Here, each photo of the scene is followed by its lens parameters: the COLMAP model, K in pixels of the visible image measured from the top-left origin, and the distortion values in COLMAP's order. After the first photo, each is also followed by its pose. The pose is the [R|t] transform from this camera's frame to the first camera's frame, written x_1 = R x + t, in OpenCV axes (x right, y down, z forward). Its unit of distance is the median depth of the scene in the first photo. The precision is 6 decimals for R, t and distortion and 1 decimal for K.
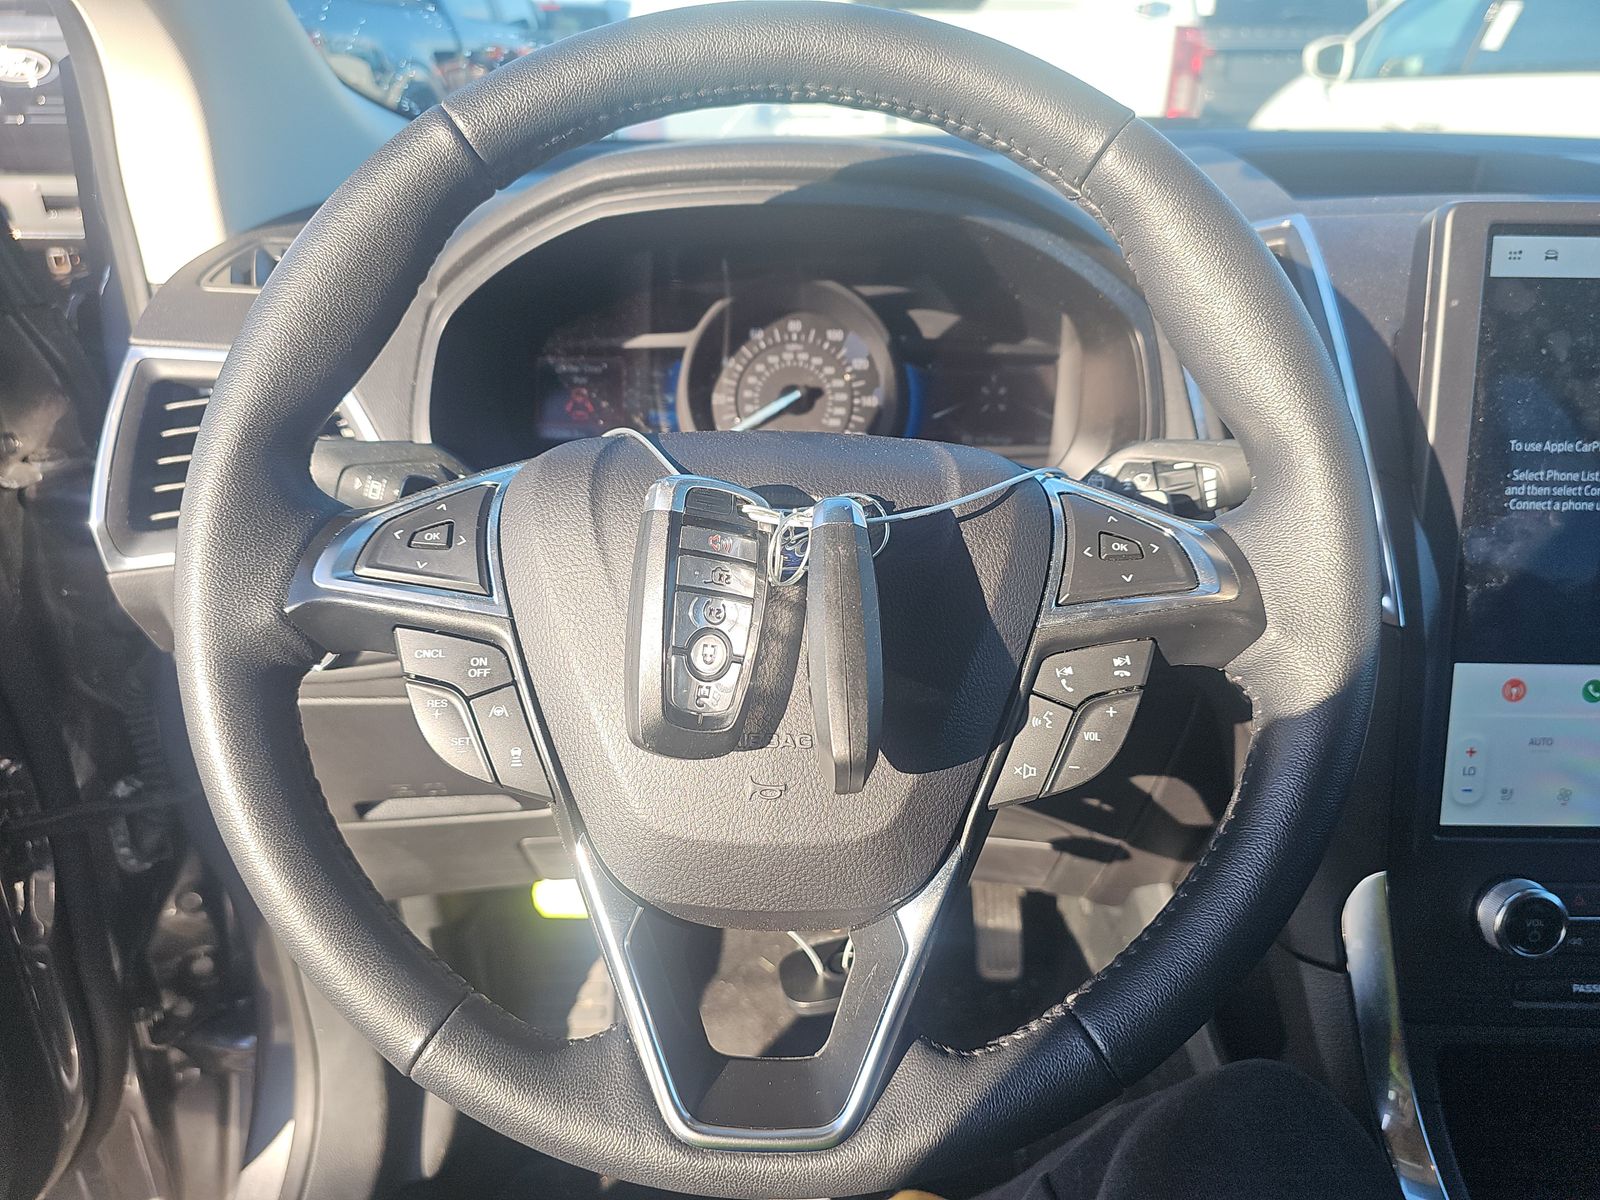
lens RADIAL K [[1074.8, 0, 803.8], [0, 1074.8, 595.1], [0, 0, 1]] dist [0.007203, -0.010697]
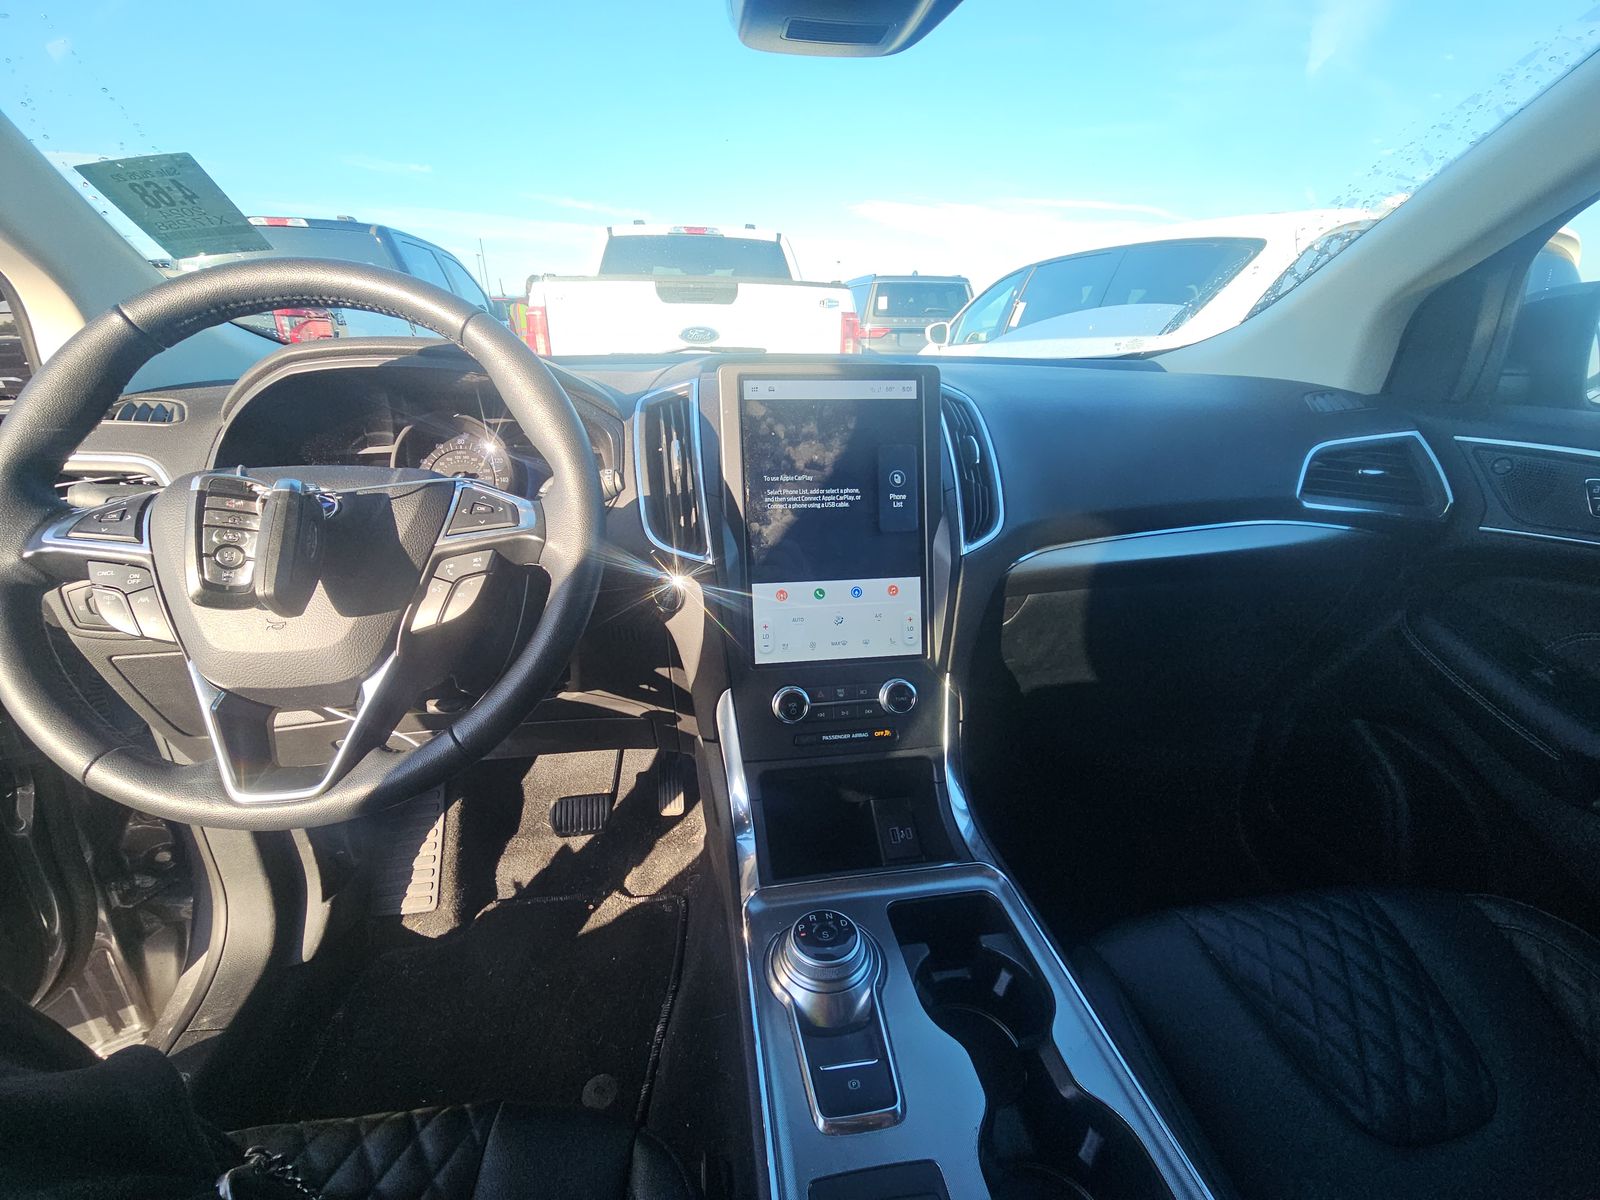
lens RADIAL K [[646.4, 0, 799.2], [0, 646.4, 610.1], [0, 0, 1]] dist [-0.017897, -0.001277]
pose [[0.982507, -0.059546, 0.176447, 0.655212], [0.069297, 0.996361, -0.049620, 0.253657], [-0.172851, 0.060979, 0.983059, -0.331614]]
